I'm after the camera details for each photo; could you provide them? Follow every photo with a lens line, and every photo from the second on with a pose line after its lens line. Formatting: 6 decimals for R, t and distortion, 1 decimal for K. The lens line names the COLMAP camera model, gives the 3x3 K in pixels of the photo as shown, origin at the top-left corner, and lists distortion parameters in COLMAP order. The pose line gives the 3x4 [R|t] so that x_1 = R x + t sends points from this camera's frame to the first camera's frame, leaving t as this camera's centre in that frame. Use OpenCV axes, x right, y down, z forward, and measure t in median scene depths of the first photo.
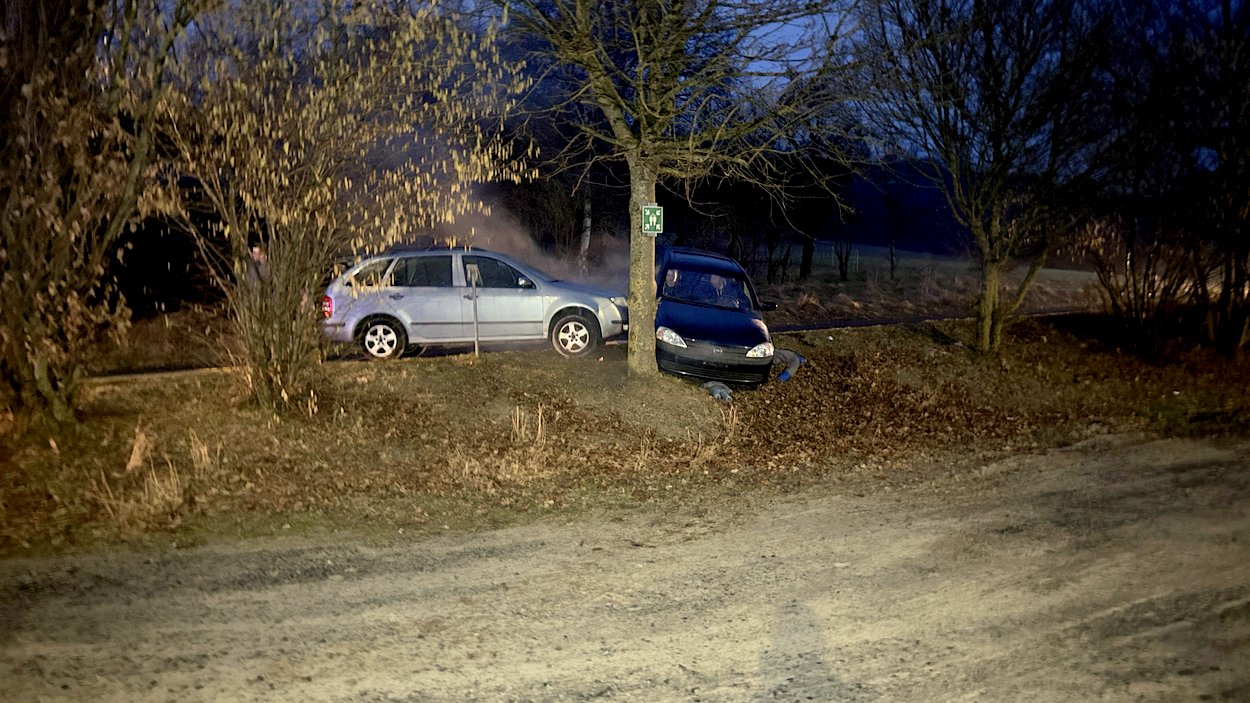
lens RADIAL K [[952.3, 0, 625.2], [0, 952.3, 349.7], [0, 0, 1]] dist [0.062006, -0.057997]
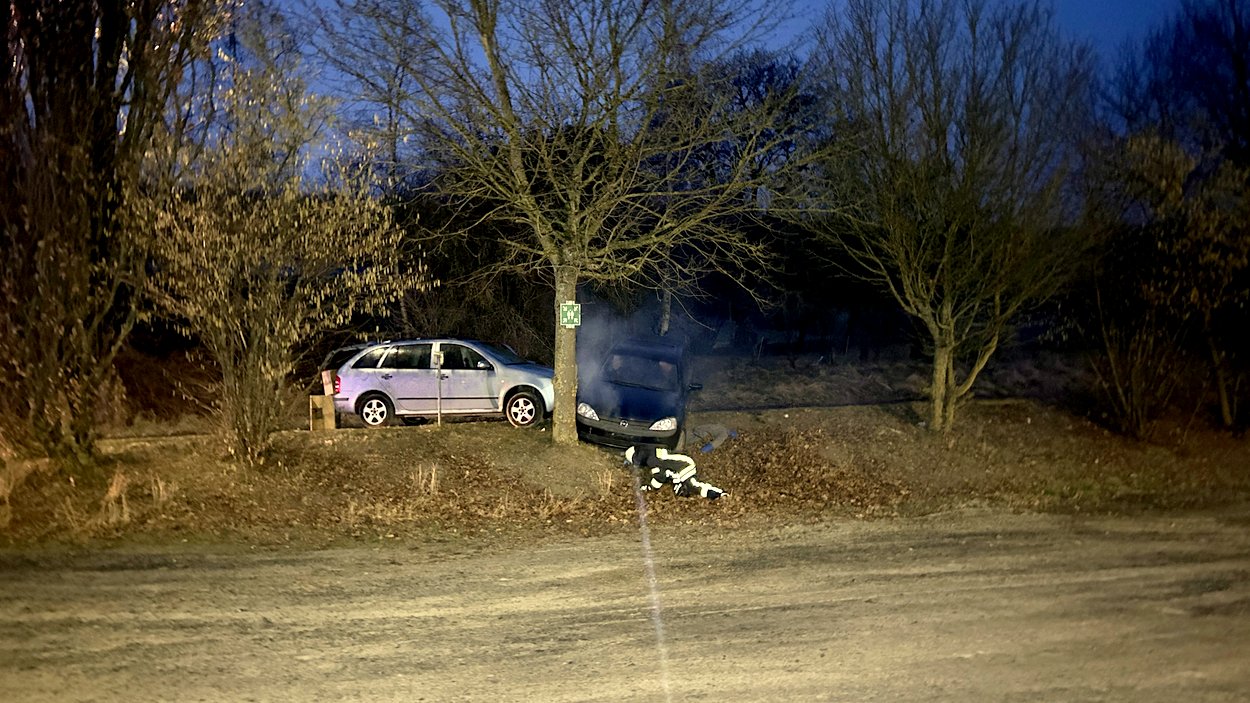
lens RADIAL K [[952.3, 0, 624.0], [0, 952.3, 352.3], [0, 0, 1]] dist [0.062006, -0.057997]
pose [[0.976666, -0.000554, -0.214763, 0.333327], [-0.016118, 0.996987, -0.075872, 0.002319], [0.214158, 0.077564, 0.973715, -0.152555]]
